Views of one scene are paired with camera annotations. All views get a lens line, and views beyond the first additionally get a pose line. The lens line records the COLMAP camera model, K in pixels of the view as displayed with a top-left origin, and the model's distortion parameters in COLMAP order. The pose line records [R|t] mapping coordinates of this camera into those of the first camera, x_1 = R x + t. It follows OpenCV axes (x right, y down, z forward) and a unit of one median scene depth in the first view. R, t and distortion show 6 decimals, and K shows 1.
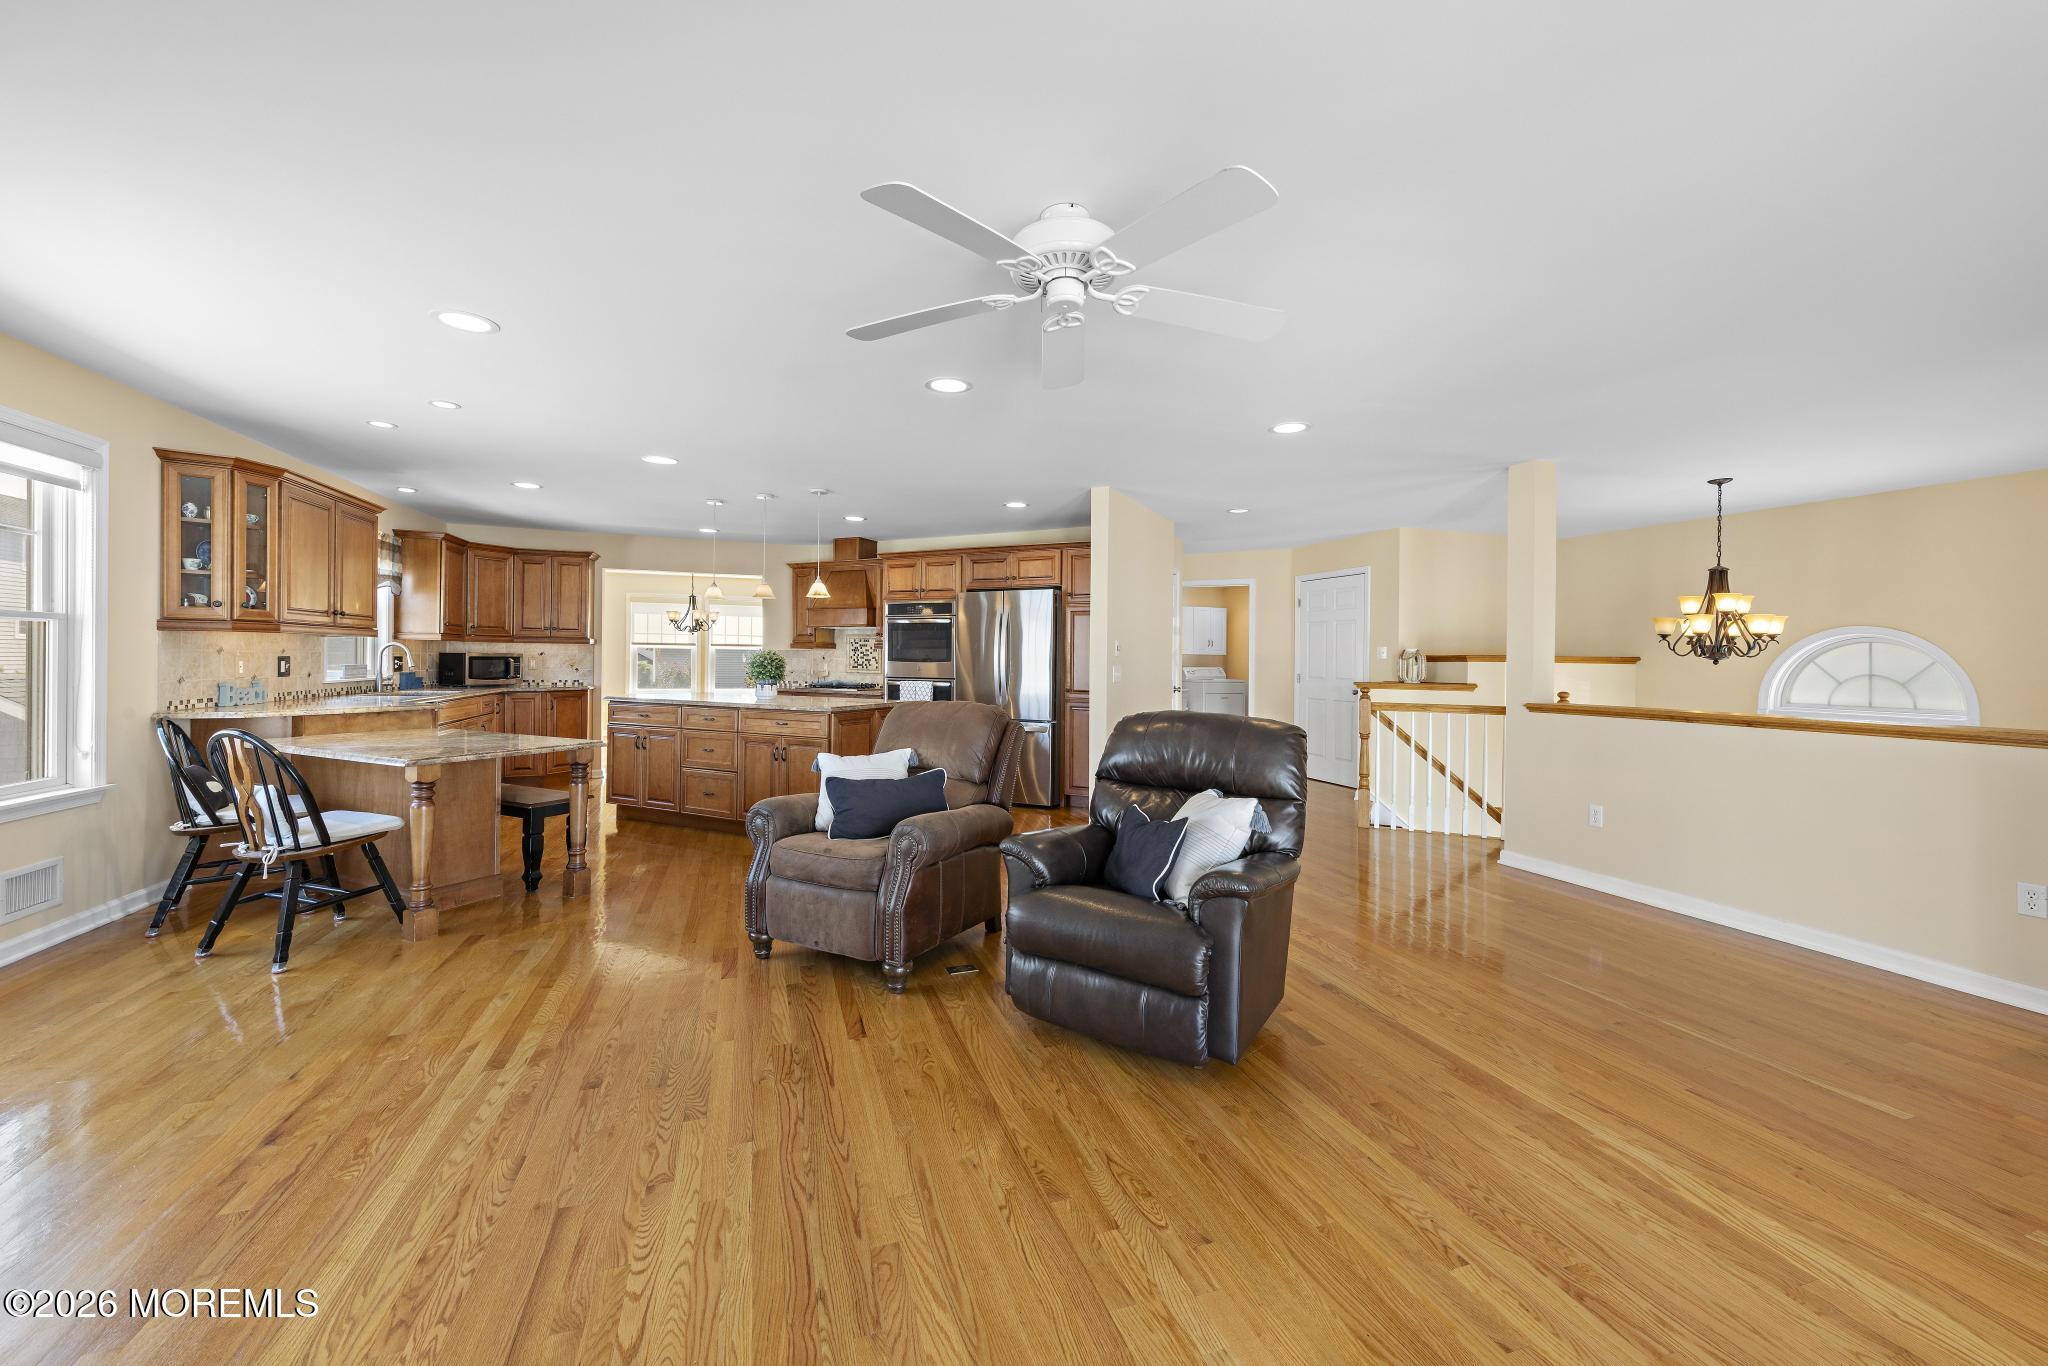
lens RADIAL K [[800.9, 0, 1020.3], [0, 800.9, 670.1], [0, 0, 1]] dist [-0.003569, -0.000498]
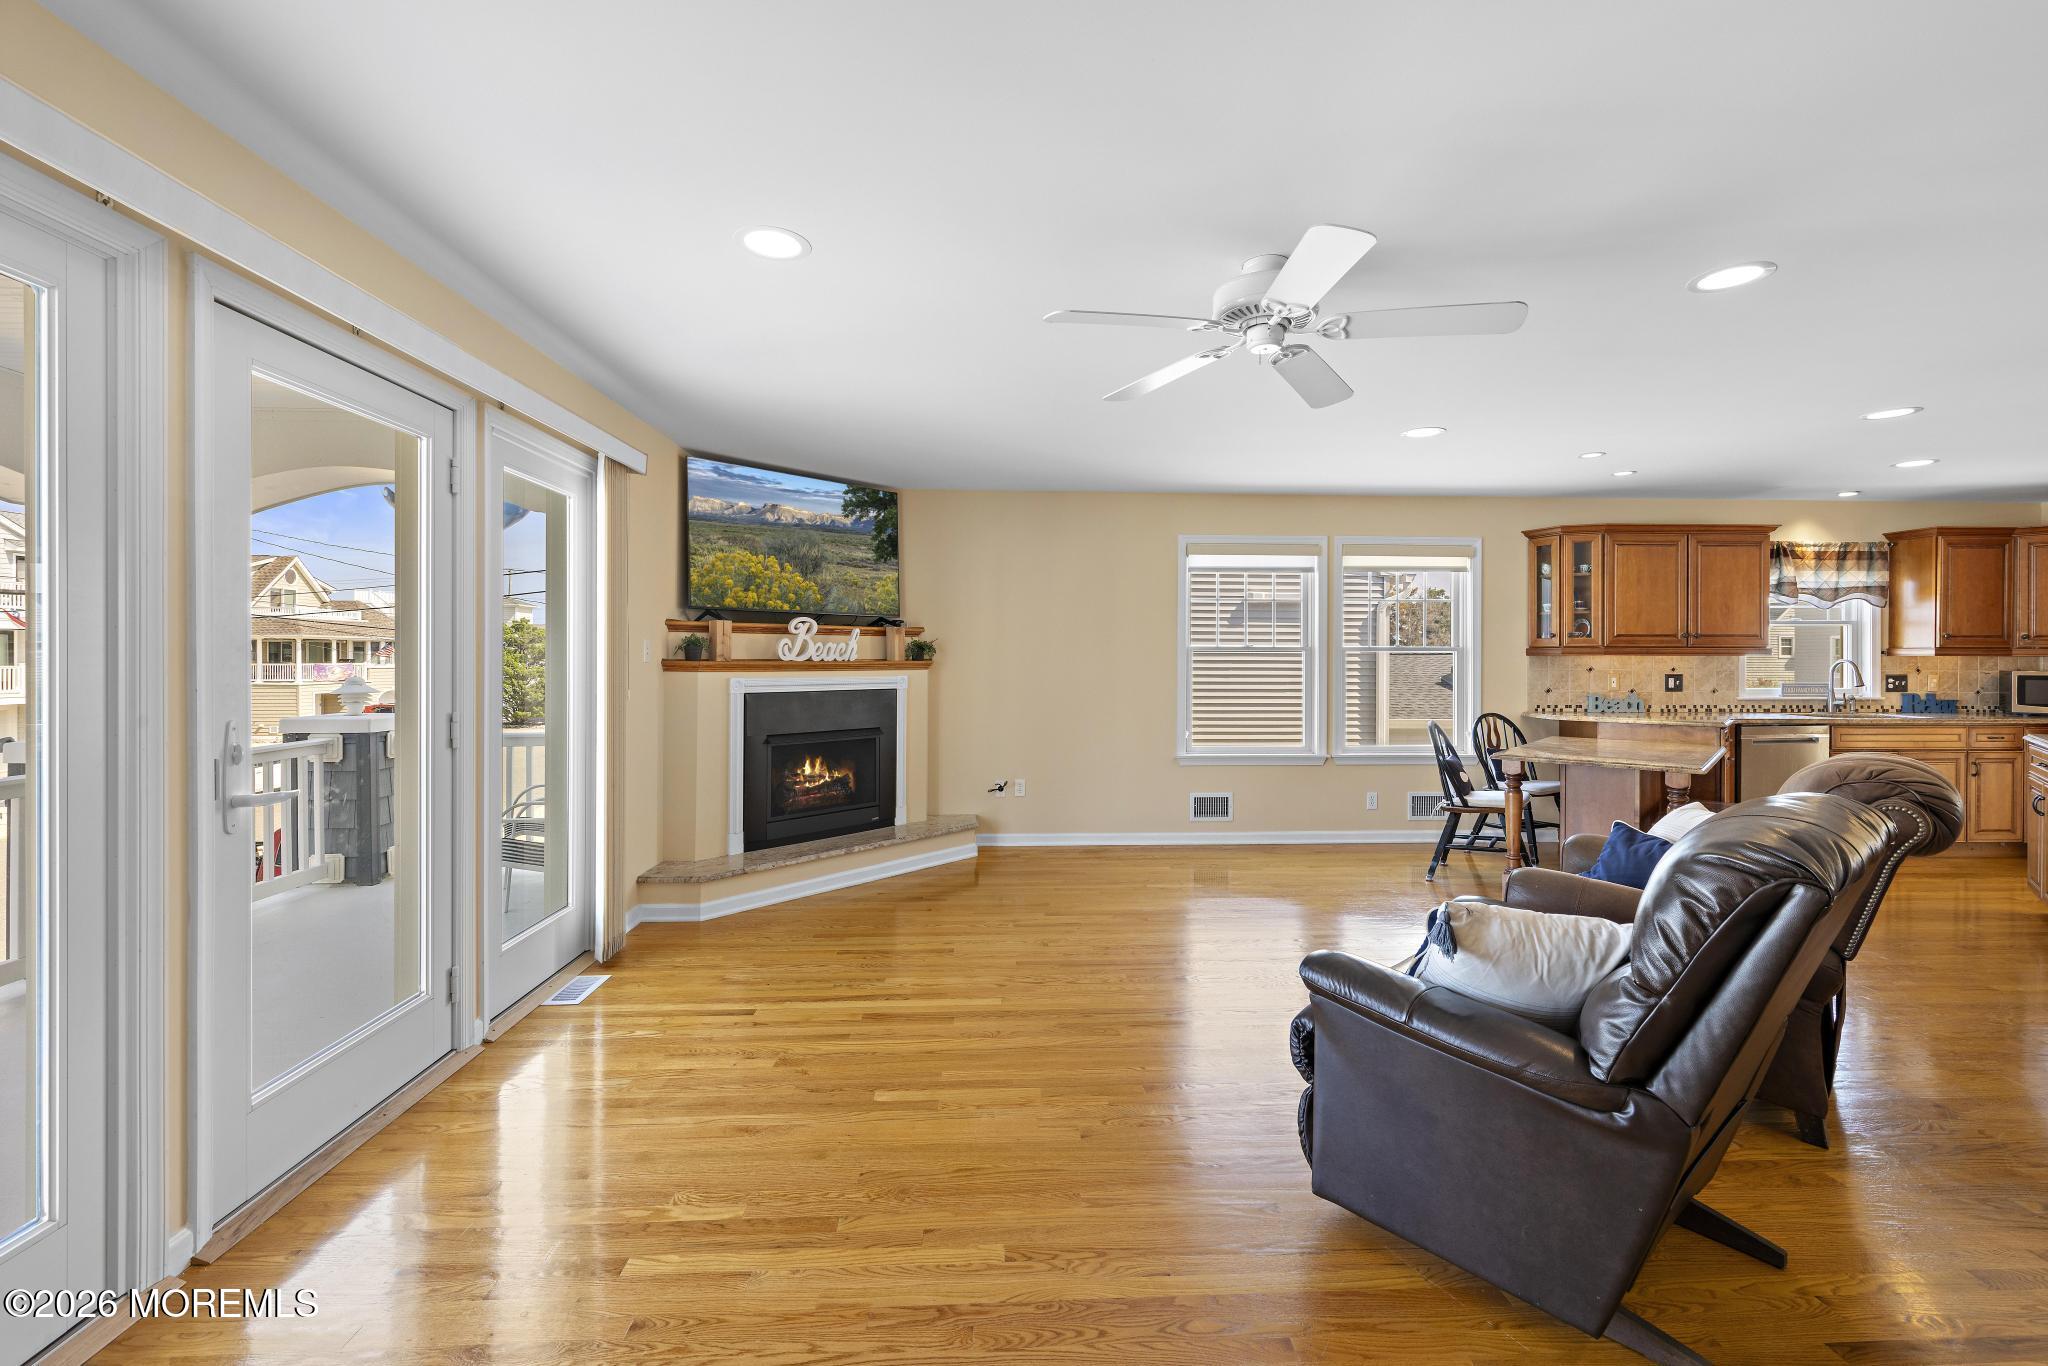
lens RADIAL K [[877.7, 0, 1021.9], [0, 877.7, 669.5], [0, 0, 1]] dist [0.000553, -0.000059]
pose [[-0.286857, 0.002453, -0.957970, 0.710478], [-0.019489, 0.999775, 0.008396, -0.019996], [0.957775, 0.021078, -0.286745, 0.570731]]
